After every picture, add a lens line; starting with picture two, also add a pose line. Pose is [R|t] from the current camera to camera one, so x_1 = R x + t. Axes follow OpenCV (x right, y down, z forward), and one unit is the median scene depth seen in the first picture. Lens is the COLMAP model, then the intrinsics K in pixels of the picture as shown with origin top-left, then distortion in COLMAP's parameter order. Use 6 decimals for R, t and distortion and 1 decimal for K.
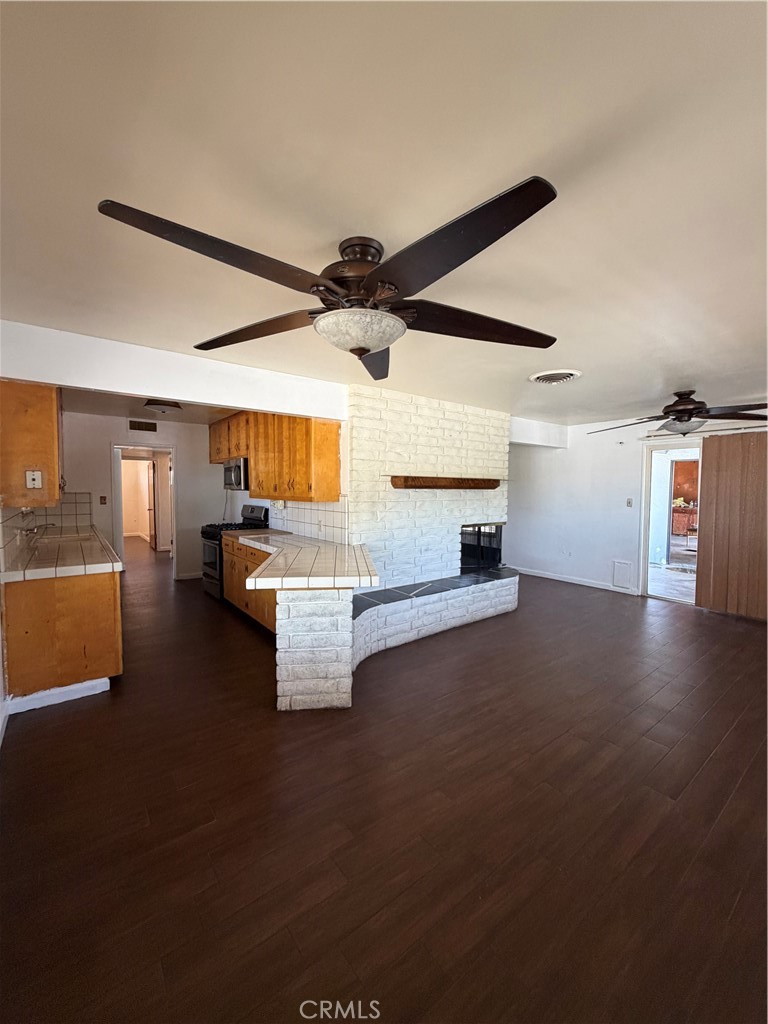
lens RADIAL K [[409.3, 0, 384.0], [0, 409.3, 512.0], [0, 0, 1]] dist [0.003660, 0.000310]
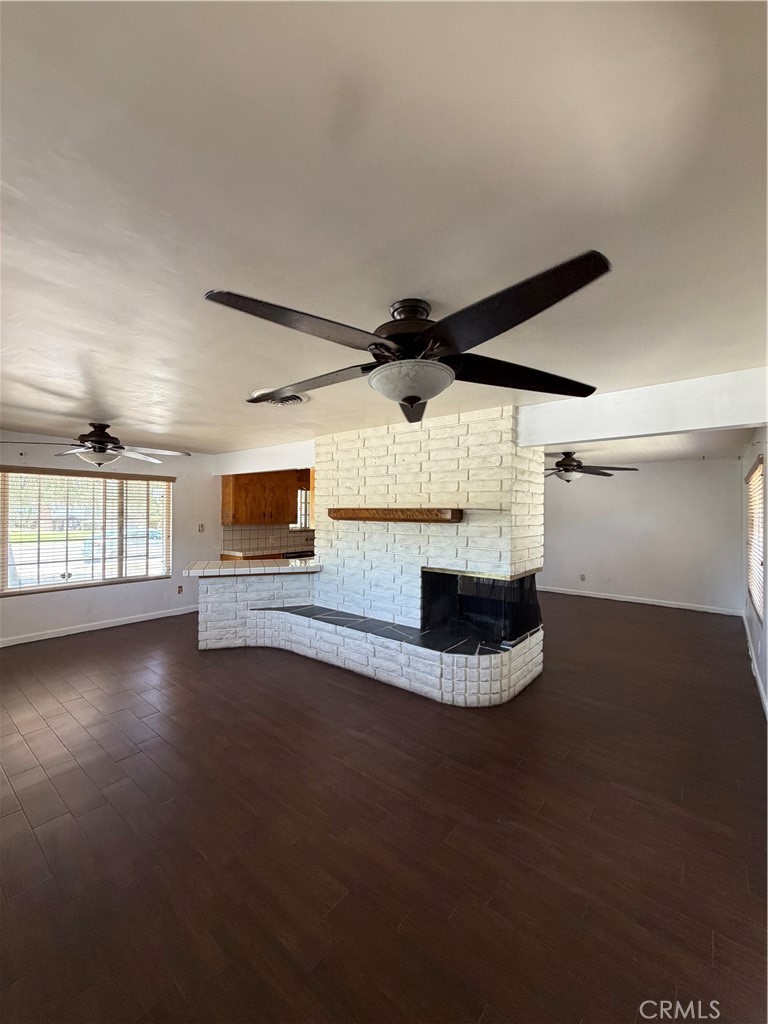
lens RADIAL K [[409.3, 0, 384.0], [0, 409.3, 512.0], [0, 0, 1]] dist [0.003660, 0.000310]
pose [[0.228876, -0.009506, -0.973409, 1.146568], [-0.067058, 0.997423, -0.025507, -0.059308], [0.971143, 0.071112, 0.227649, 0.880224]]
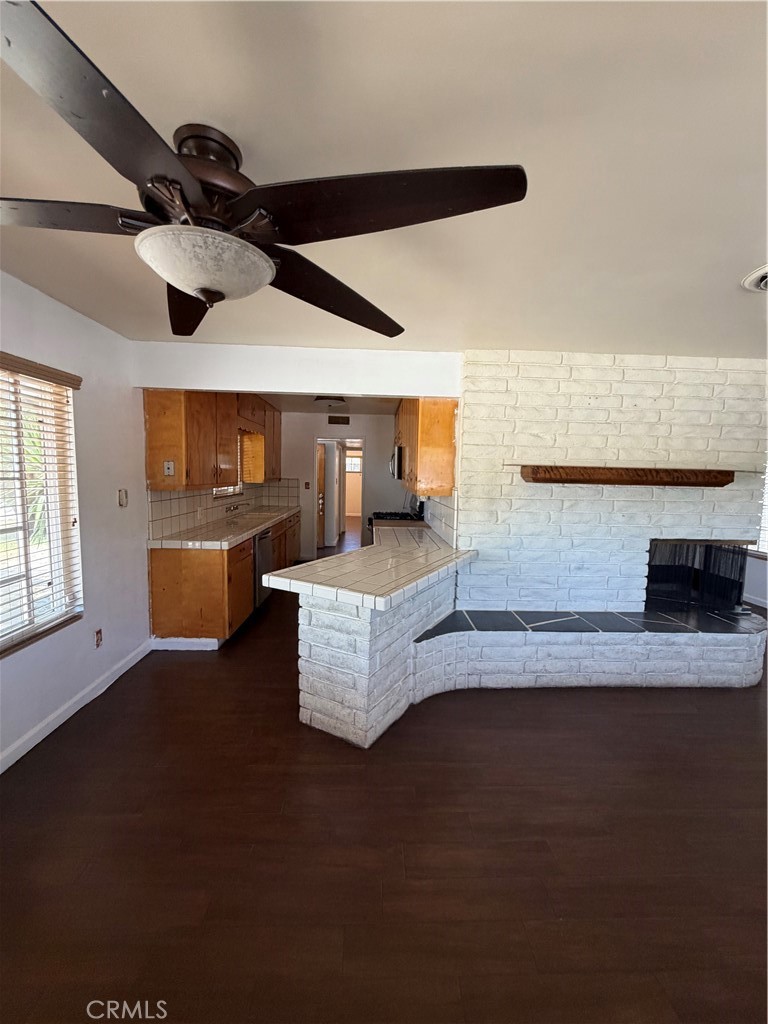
lens RADIAL K [[409.3, 0, 384.0], [0, 409.3, 512.0], [0, 0, 1]] dist [0.003660, 0.000310]
pose [[0.814523, 0.066948, -0.576256, 0.259387], [-0.051058, 0.997737, 0.043745, -0.022511], [0.577880, -0.006209, 0.816098, 0.237678]]
